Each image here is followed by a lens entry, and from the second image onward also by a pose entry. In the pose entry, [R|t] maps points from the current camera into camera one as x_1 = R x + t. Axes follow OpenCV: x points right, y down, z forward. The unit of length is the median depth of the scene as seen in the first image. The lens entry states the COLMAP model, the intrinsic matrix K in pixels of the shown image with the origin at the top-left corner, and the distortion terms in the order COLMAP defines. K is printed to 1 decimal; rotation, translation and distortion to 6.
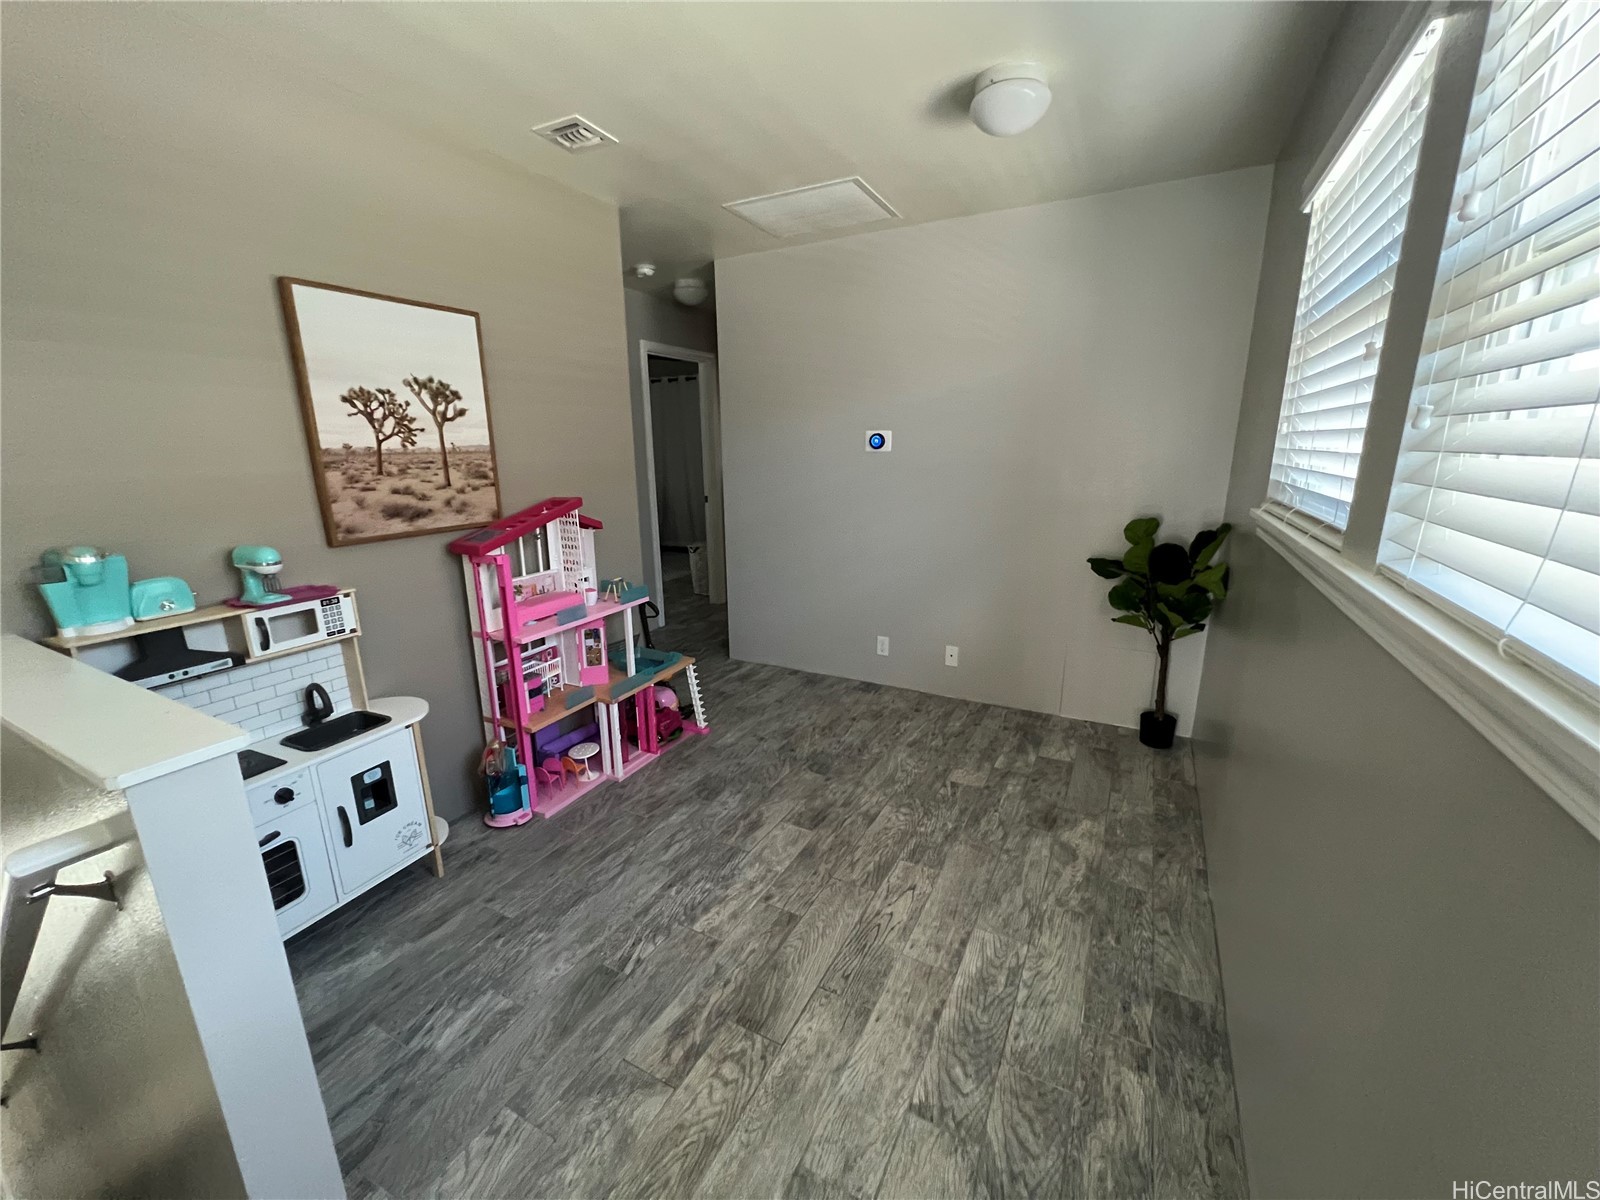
lens RADIAL K [[641.7, 0, 801.4], [0, 641.7, 600.7], [0, 0, 1]] dist [-0.000316, 0.000203]
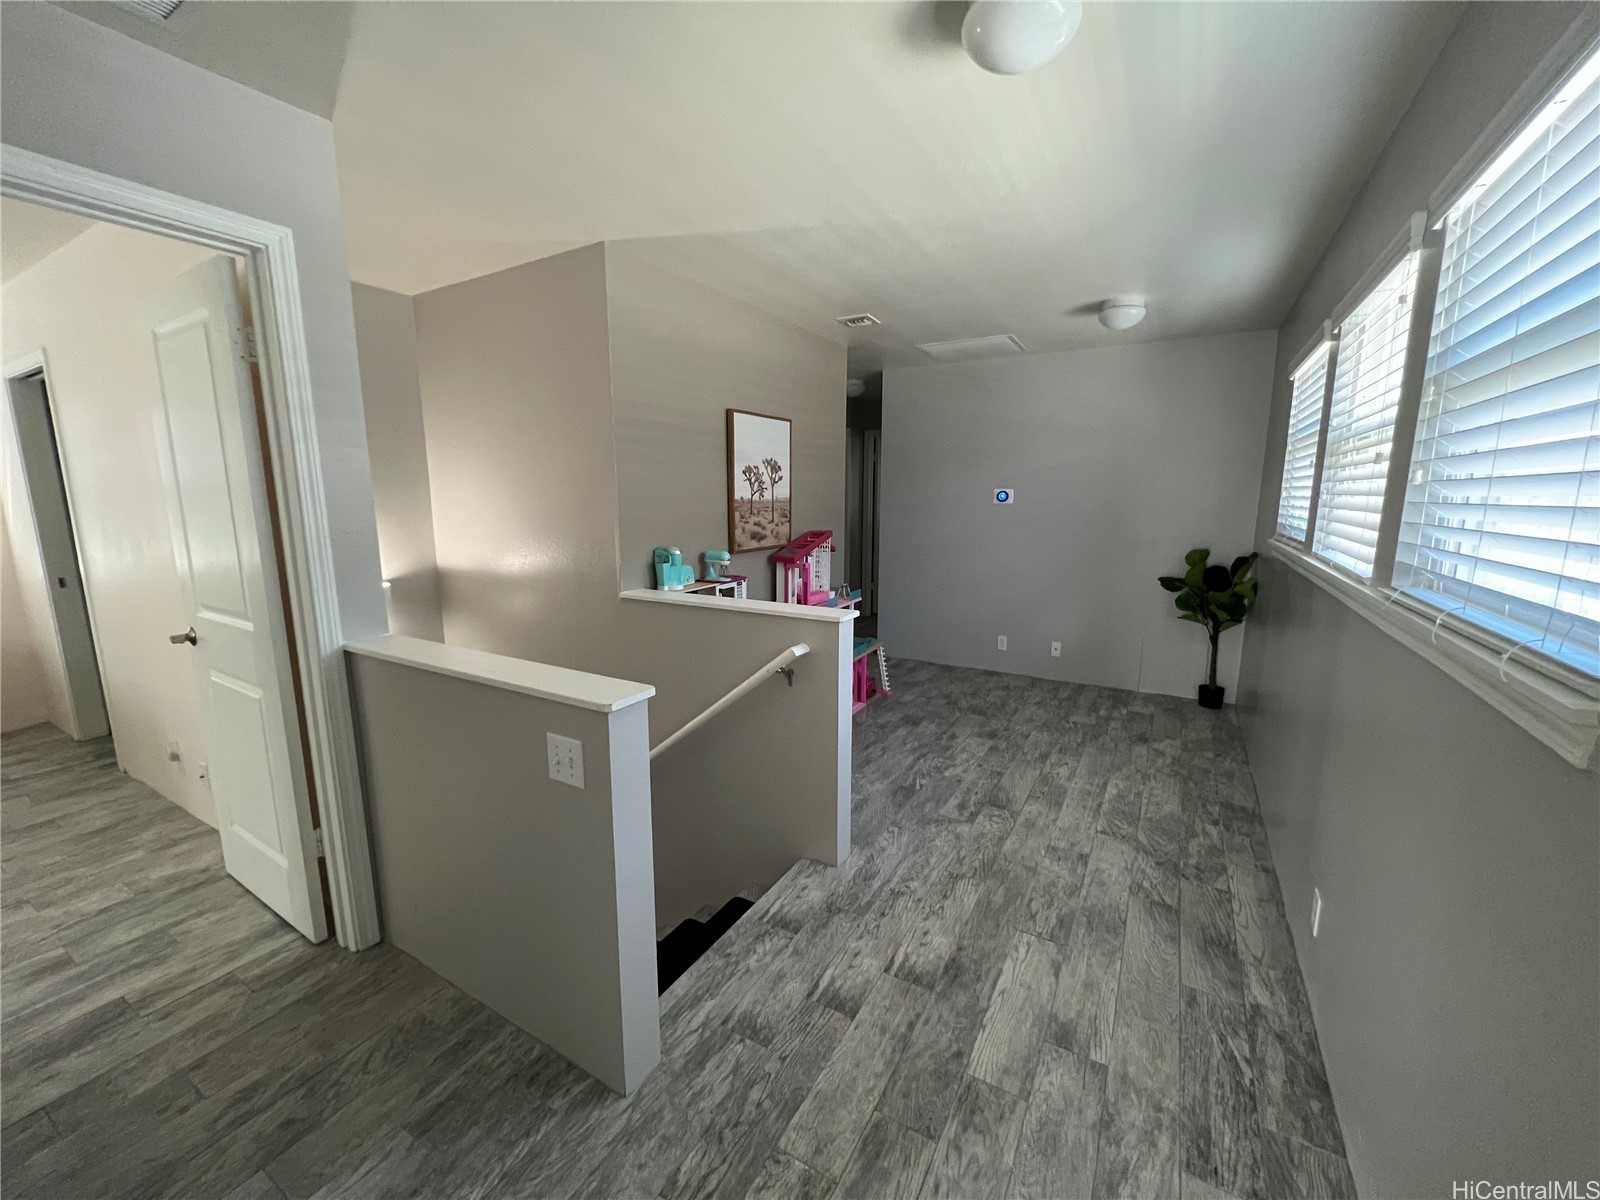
lens RADIAL K [[641.7, 0, 801.5], [0, 641.7, 600.8], [0, 0, 1]] dist [-0.000316, 0.000203]
pose [[0.999030, 0.017495, -0.040403, -0.402442], [-0.020439, 0.997074, -0.073655, 0.145883], [0.038997, 0.074410, 0.996465, -0.634952]]
